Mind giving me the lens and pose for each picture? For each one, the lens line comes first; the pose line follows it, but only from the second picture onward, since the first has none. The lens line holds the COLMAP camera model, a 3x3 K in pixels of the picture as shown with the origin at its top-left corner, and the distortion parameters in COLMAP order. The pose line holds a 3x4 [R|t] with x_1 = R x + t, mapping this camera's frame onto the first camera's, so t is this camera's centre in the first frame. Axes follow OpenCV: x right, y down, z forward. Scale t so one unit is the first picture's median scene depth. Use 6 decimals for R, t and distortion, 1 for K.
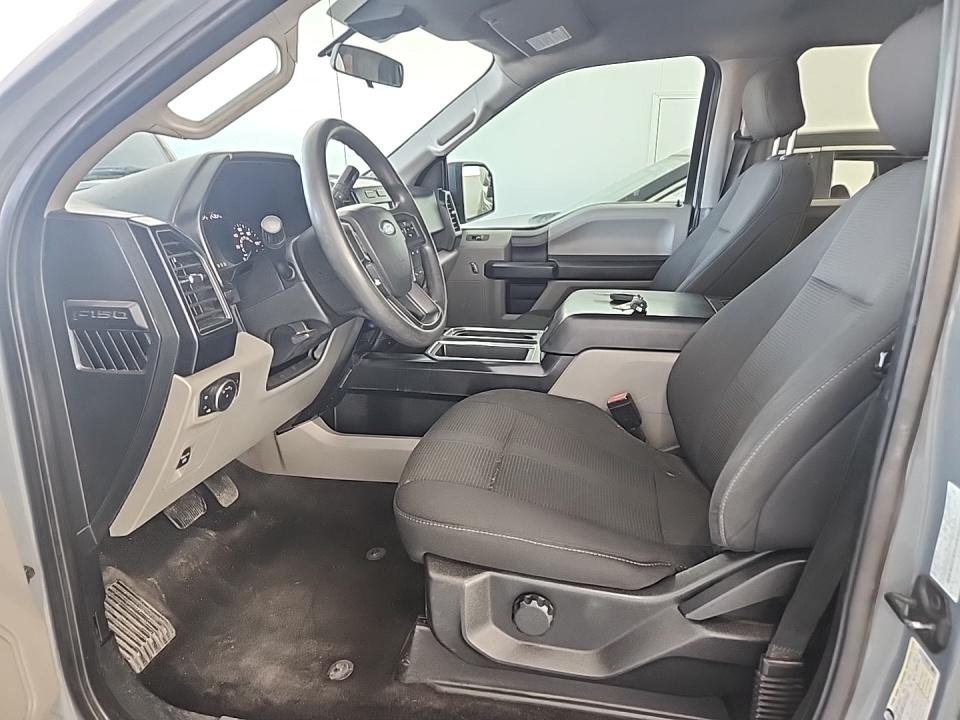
lens RADIAL K [[632.4, 0, 484.5], [0, 632.4, 362.9], [0, 0, 1]] dist [0.062812, -0.045677]
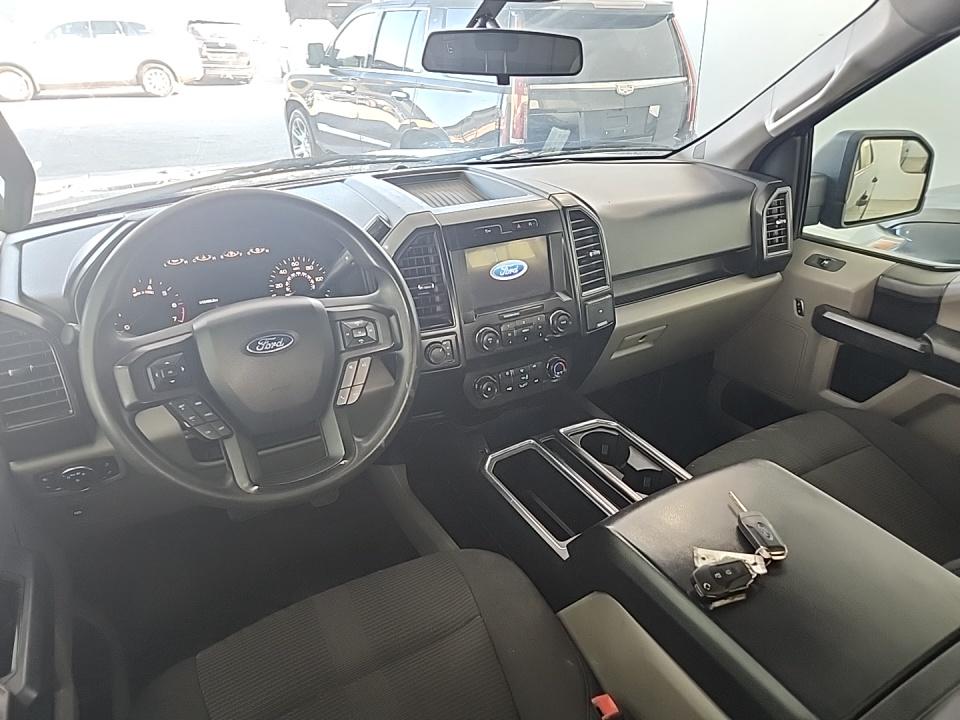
lens RADIAL K [[632.4, 0, 484.5], [0, 632.4, 362.9], [0, 0, 1]] dist [0.062812, -0.045677]
pose [[0.652729, 0.350771, -0.671494, 0.236015], [-0.221985, 0.936005, 0.273163, -0.207109], [0.724339, -0.029240, 0.688824, 0.313280]]
